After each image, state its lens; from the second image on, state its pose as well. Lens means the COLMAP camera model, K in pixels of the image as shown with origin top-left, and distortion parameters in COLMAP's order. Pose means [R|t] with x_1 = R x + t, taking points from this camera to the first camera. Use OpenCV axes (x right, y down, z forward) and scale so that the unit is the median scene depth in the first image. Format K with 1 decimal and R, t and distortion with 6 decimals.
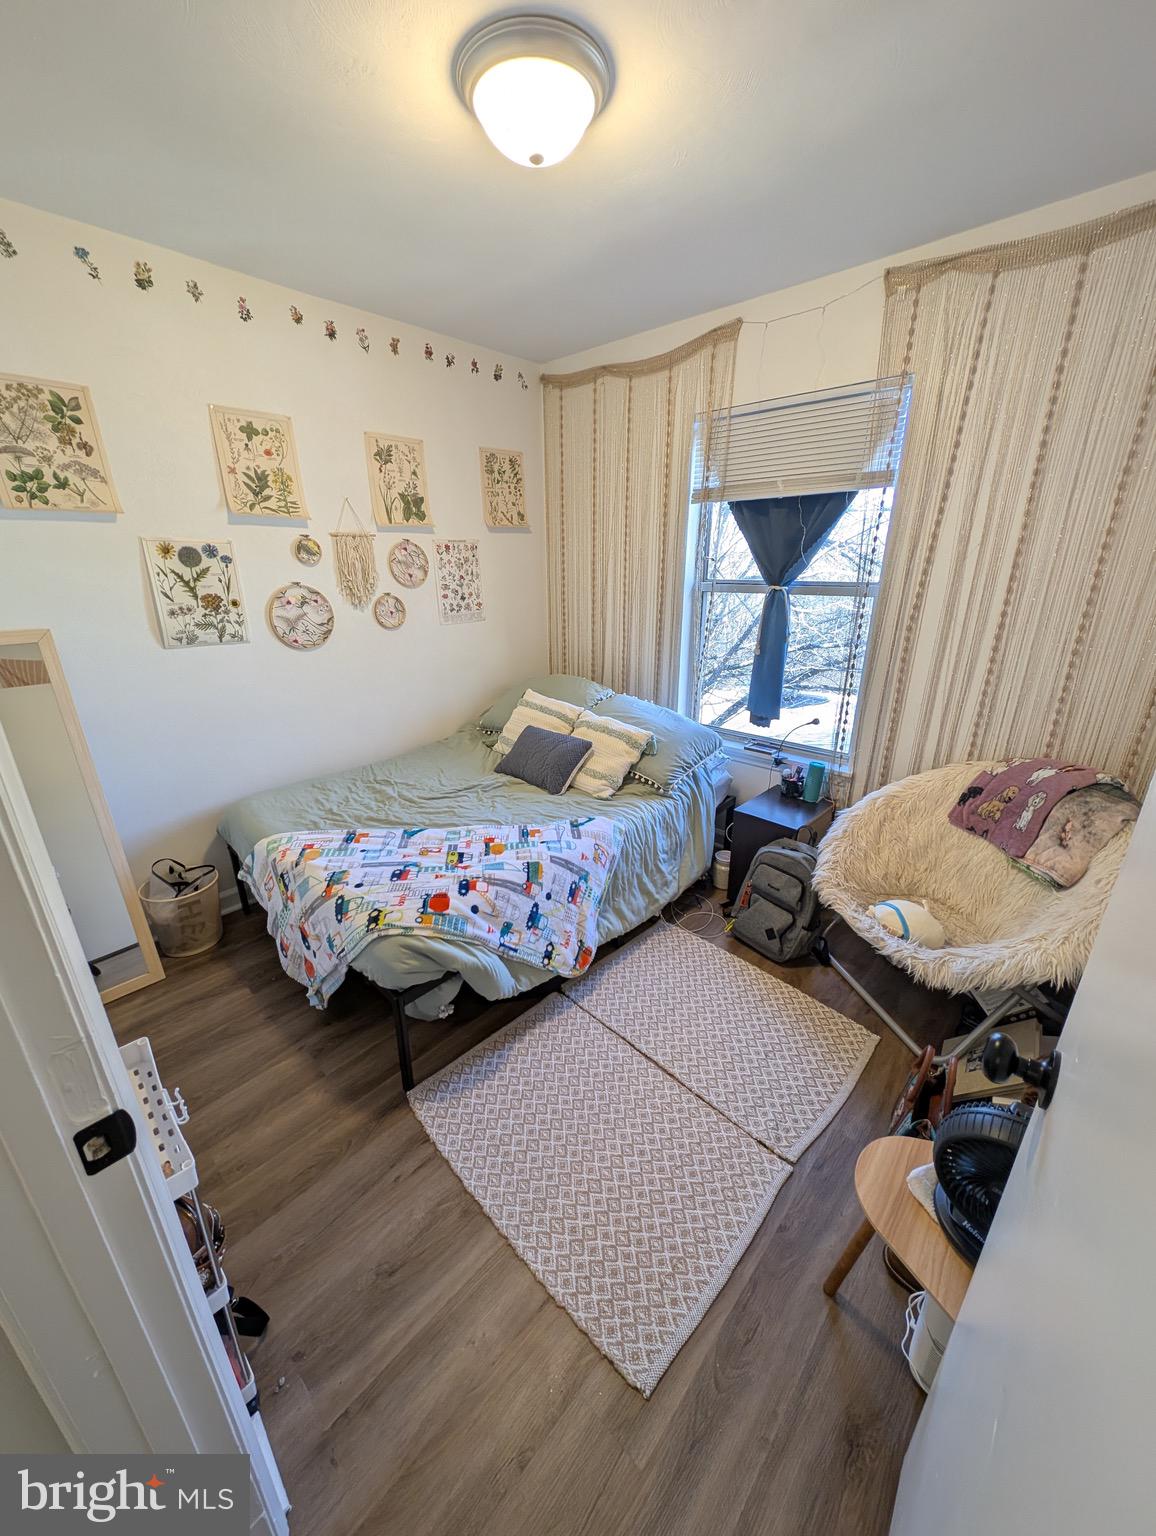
lens RADIAL K [[571.8, 0, 578.0], [0, 571.8, 768.0], [0, 0, 1]] dist [0.009428, -0.007688]
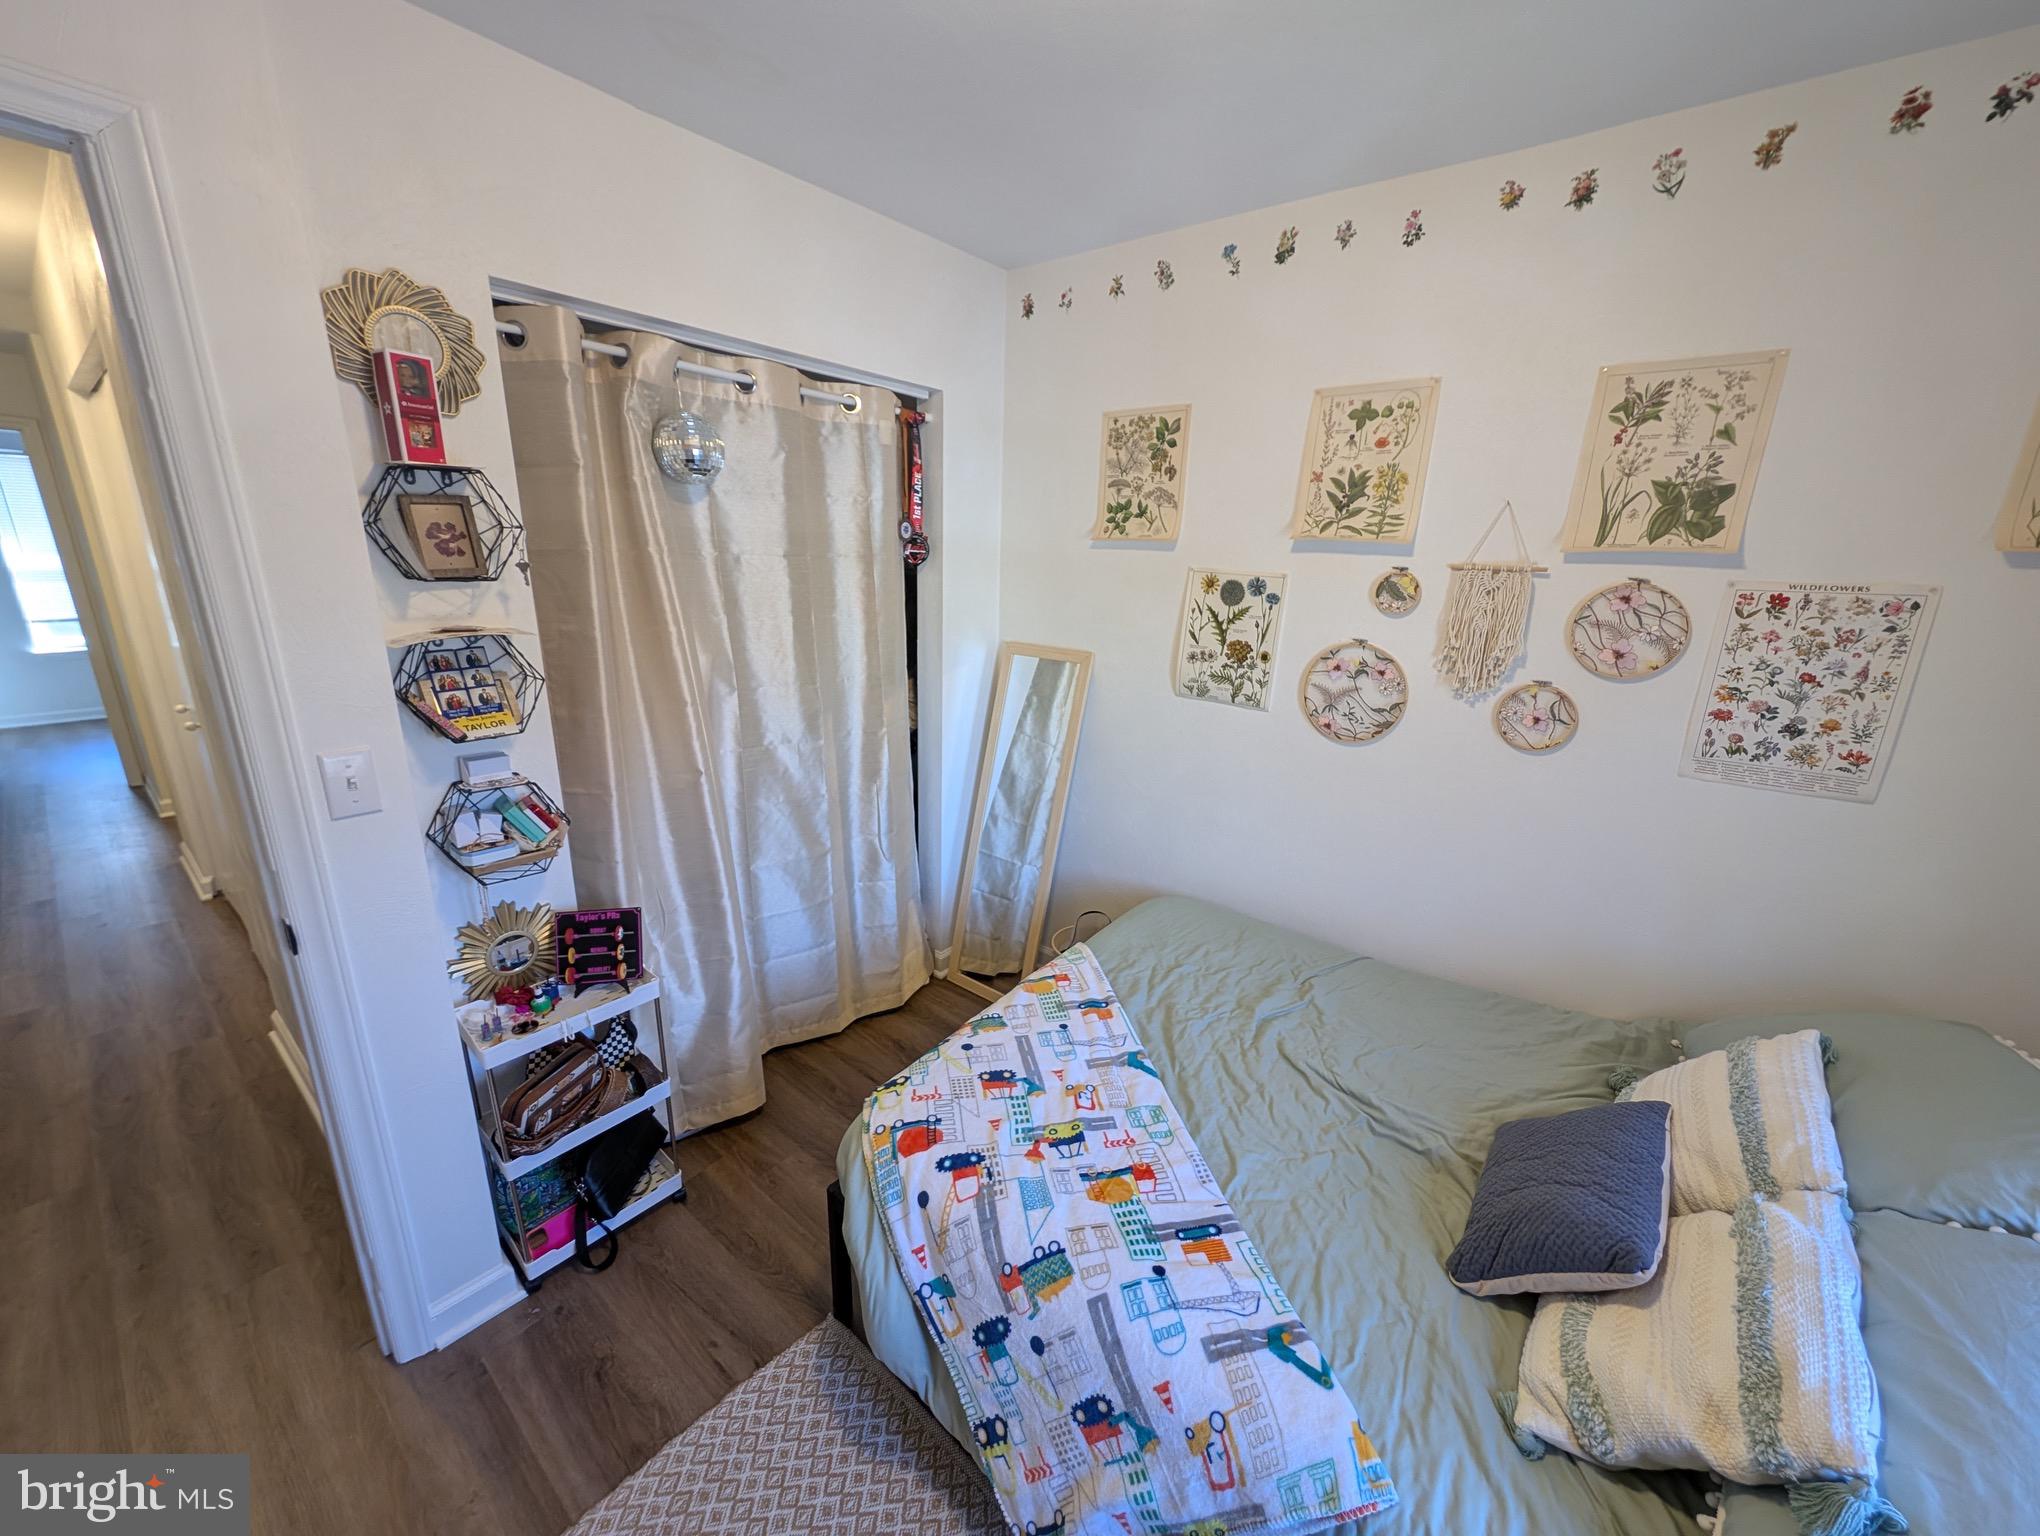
lens RADIAL K [[759.4, 0, 1022.8], [0, 759.4, 766.5], [0, 0, 1]] dist [0.009428, -0.007688]
pose [[0.084162, 0.277825, -0.956938, 0.342220], [-0.370692, 0.900149, 0.228735, -0.278947], [0.924935, 0.335478, 0.178746, 0.615595]]
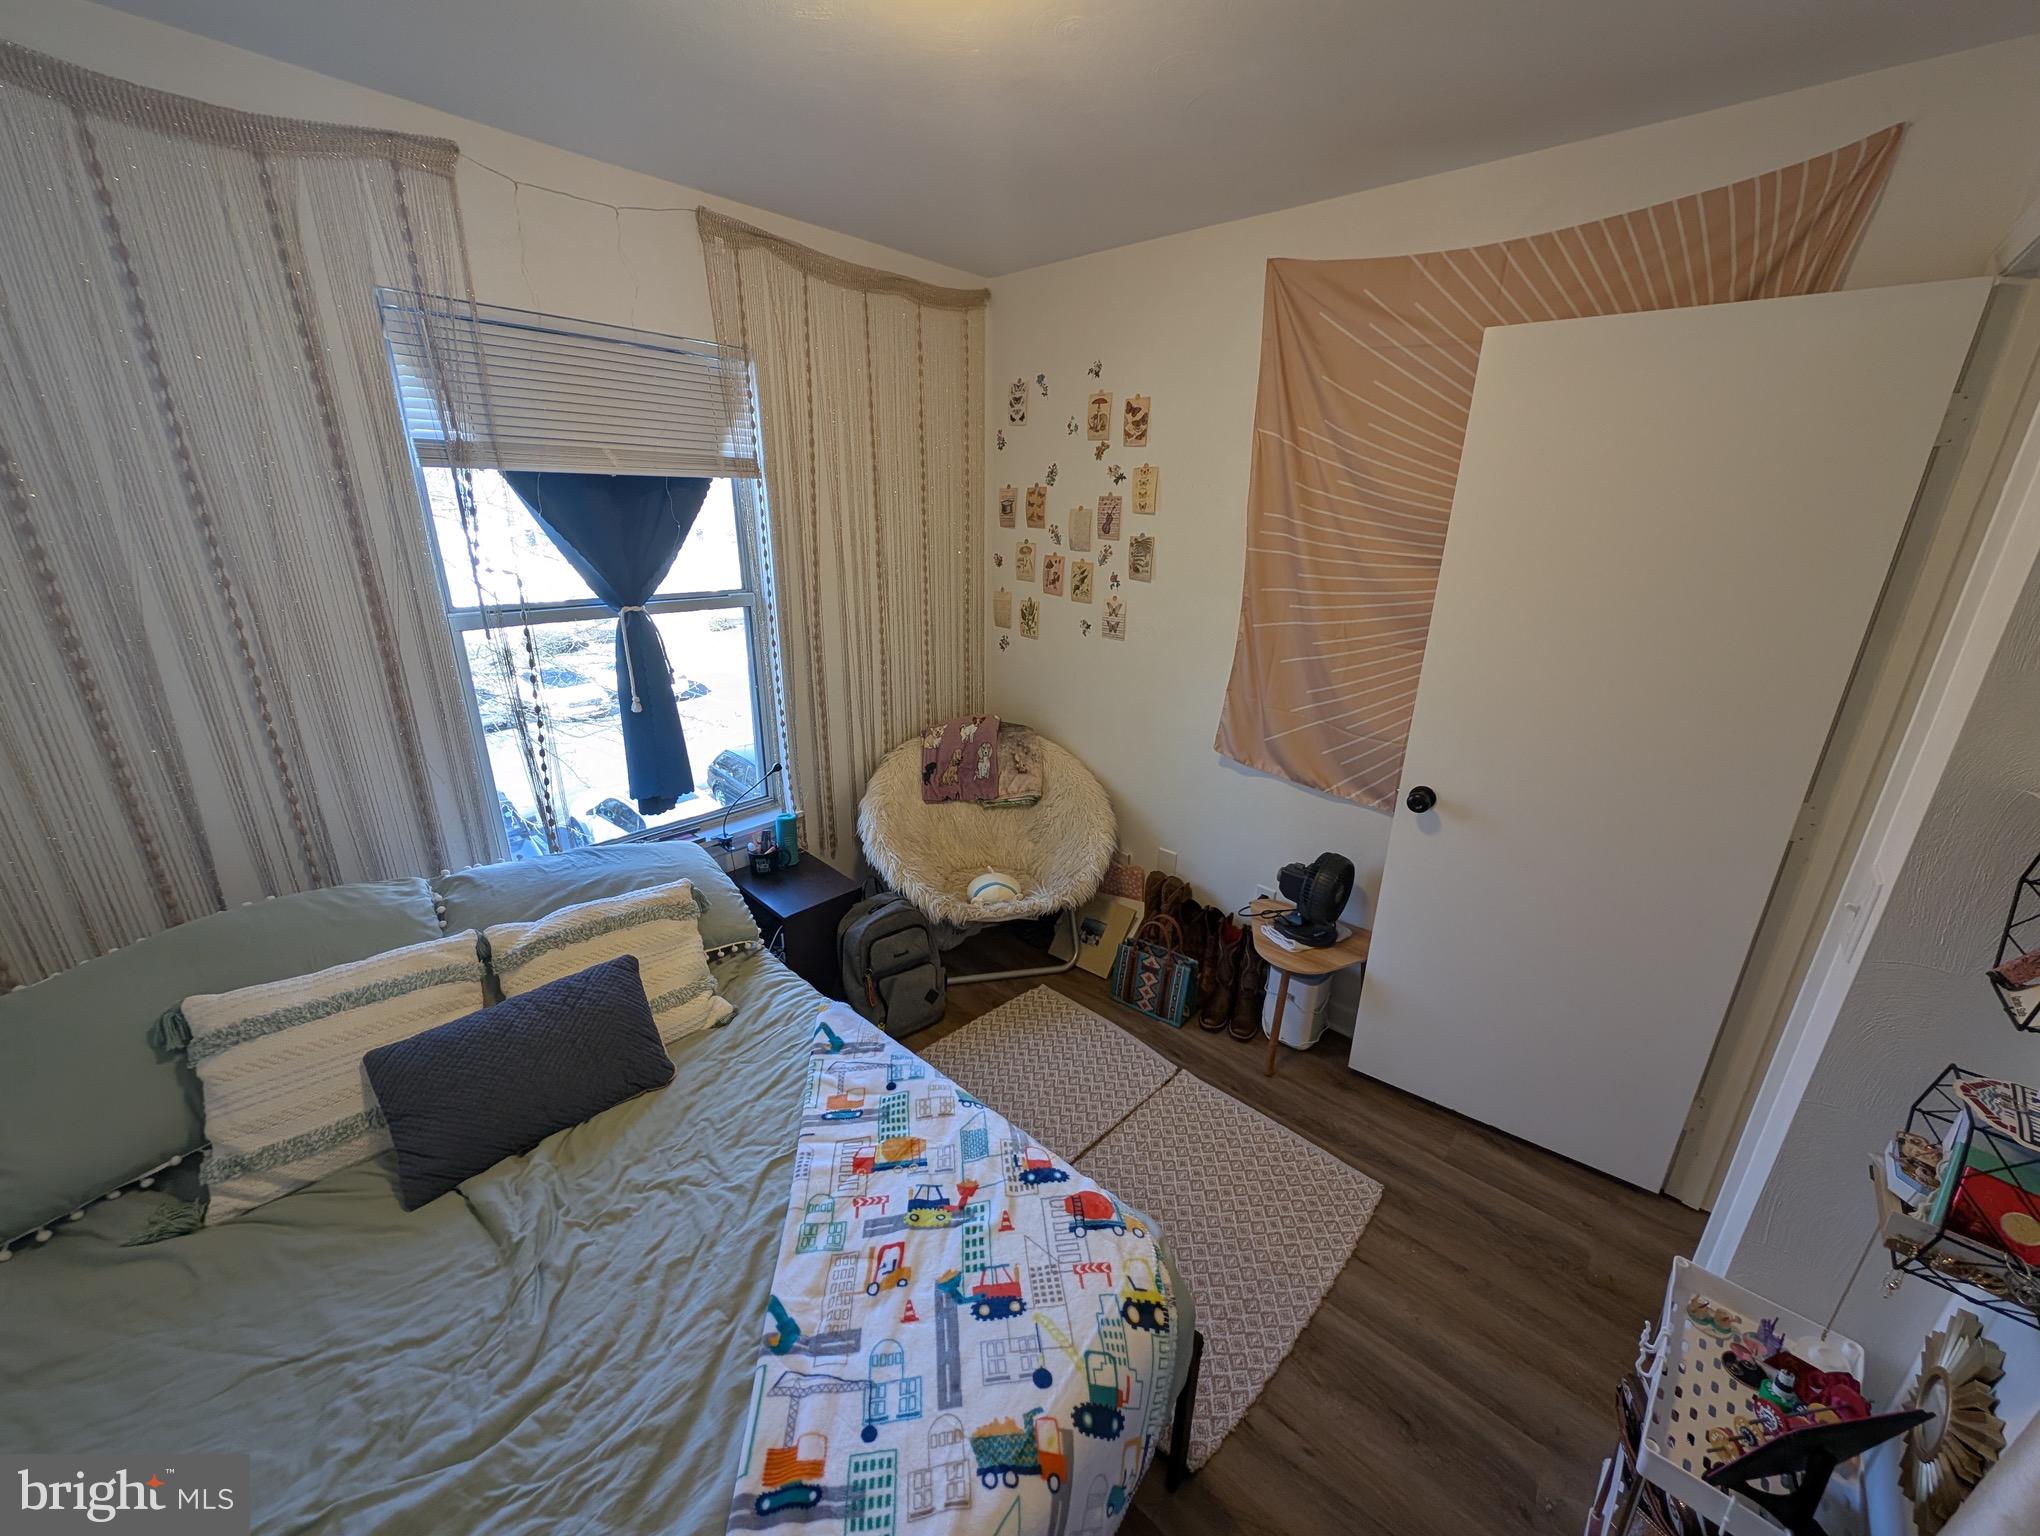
lens RADIAL K [[759.4, 0, 1022.8], [0, 759.4, 766.5], [0, 0, 1]] dist [0.009428, -0.007688]
pose [[-0.015111, -0.316949, 0.948322, -0.623720], [0.325948, 0.895061, 0.304342, -0.315189], [-0.945267, 0.313703, 0.089783, 0.644987]]
